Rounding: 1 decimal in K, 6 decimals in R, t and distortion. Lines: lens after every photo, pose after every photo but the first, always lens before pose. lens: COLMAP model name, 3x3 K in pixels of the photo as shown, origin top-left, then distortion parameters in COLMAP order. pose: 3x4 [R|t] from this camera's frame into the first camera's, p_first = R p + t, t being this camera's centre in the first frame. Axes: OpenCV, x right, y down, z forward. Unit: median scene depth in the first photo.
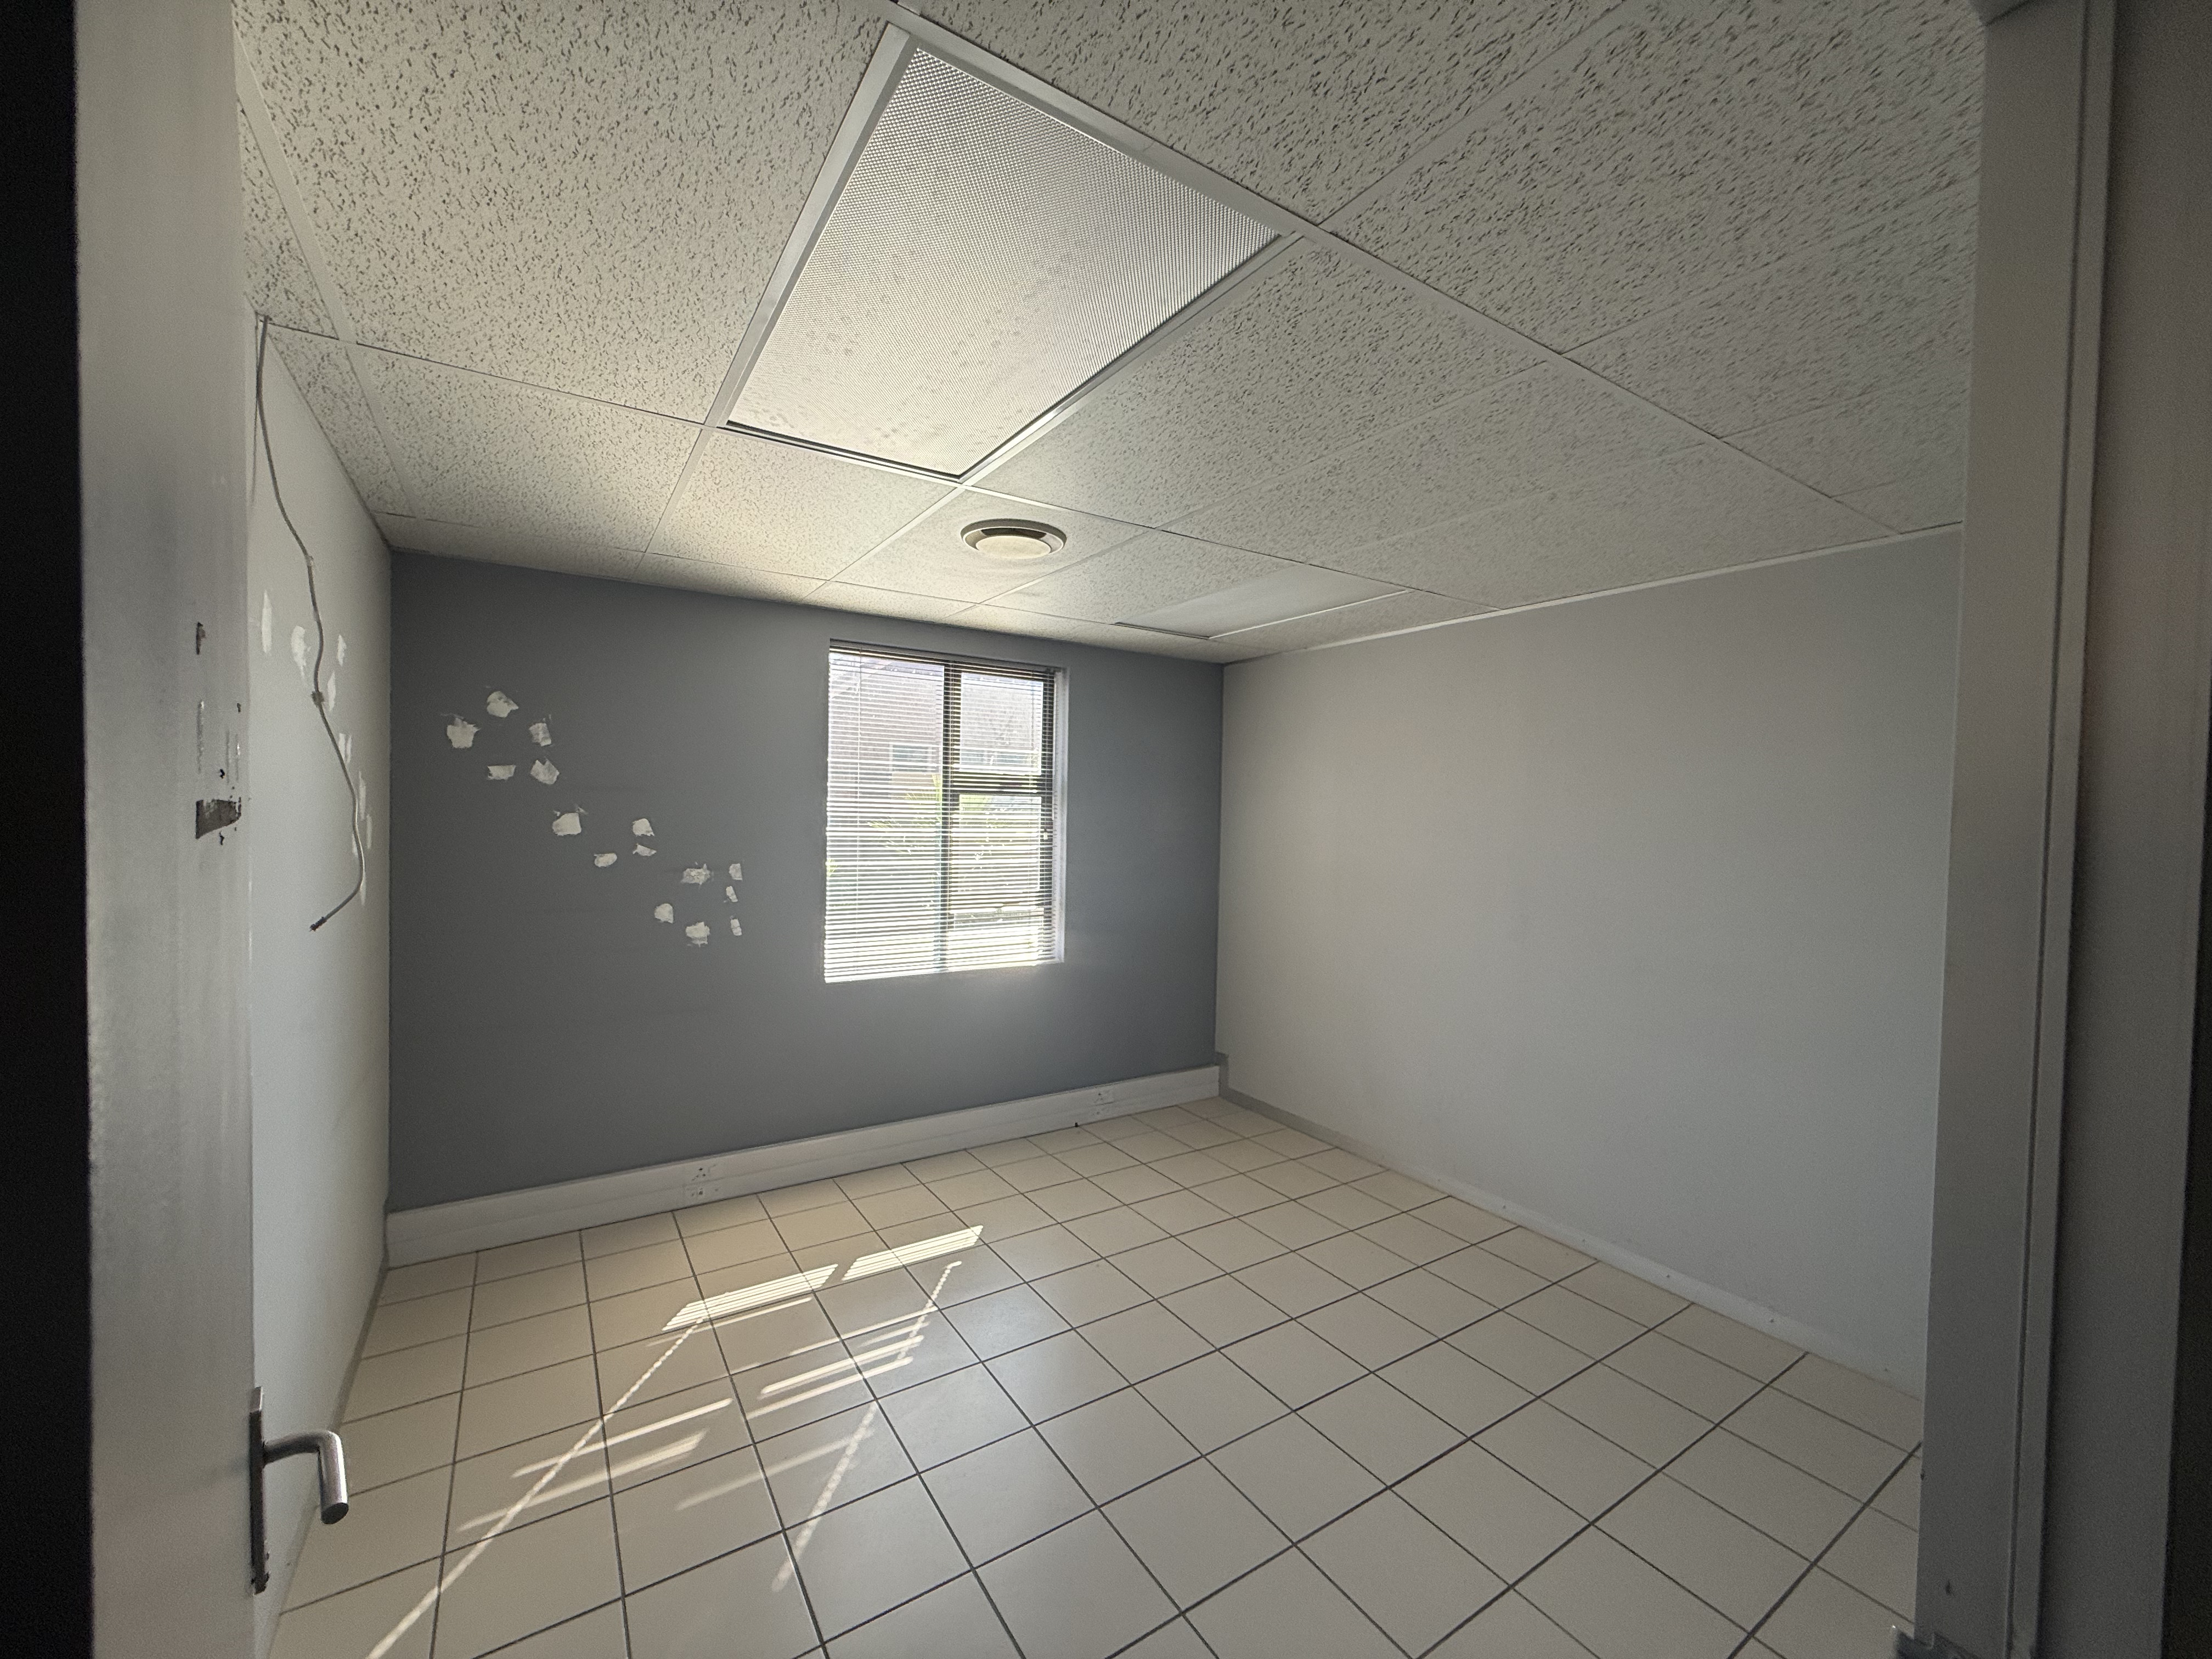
lens RADIAL K [[882.9, 0, 1097.5], [0, 882.9, 845.9], [0, 0, 1]] dist [-0.002096, 0.000525]
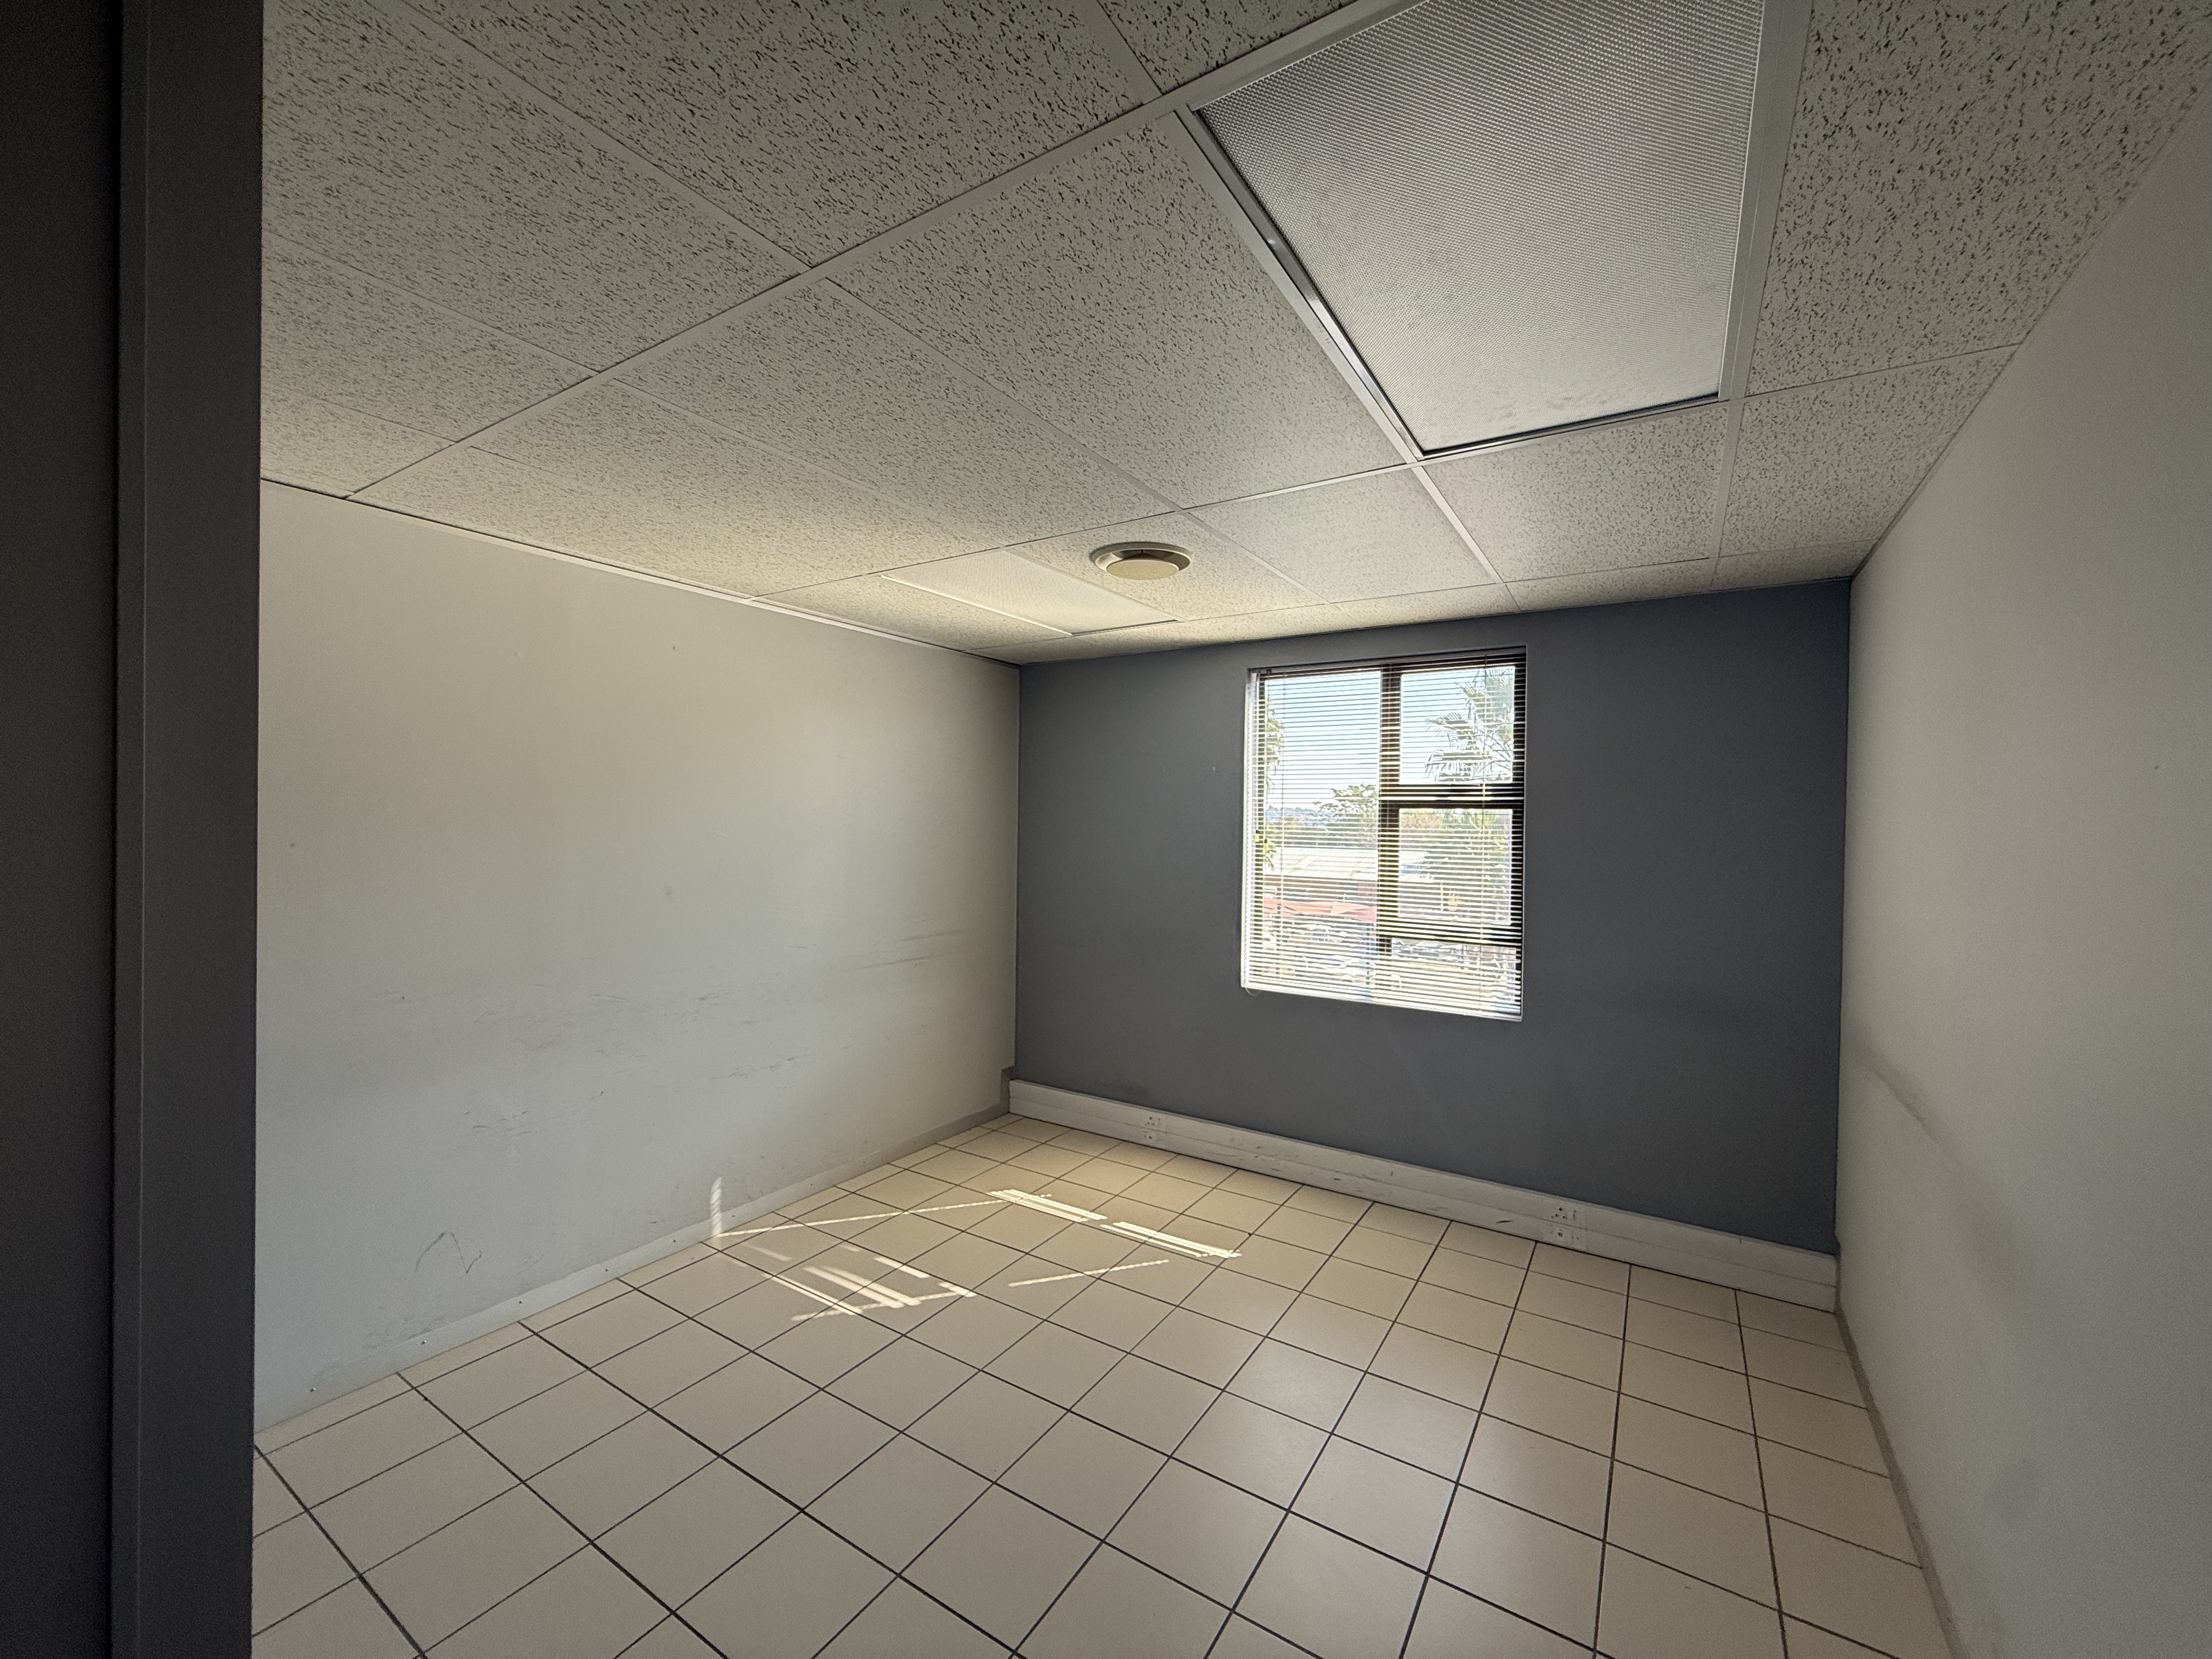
lens RADIAL K [[882.9, 0, 1136.3], [0, 882.9, 840.3], [0, 0, 1]] dist [-0.002096, 0.000525]
pose [[0.434075, 0.001986, -0.900875, 1.212085], [-0.042448, 0.998932, -0.018251, -0.001706], [0.899876, 0.046163, 0.433695, 0.835929]]
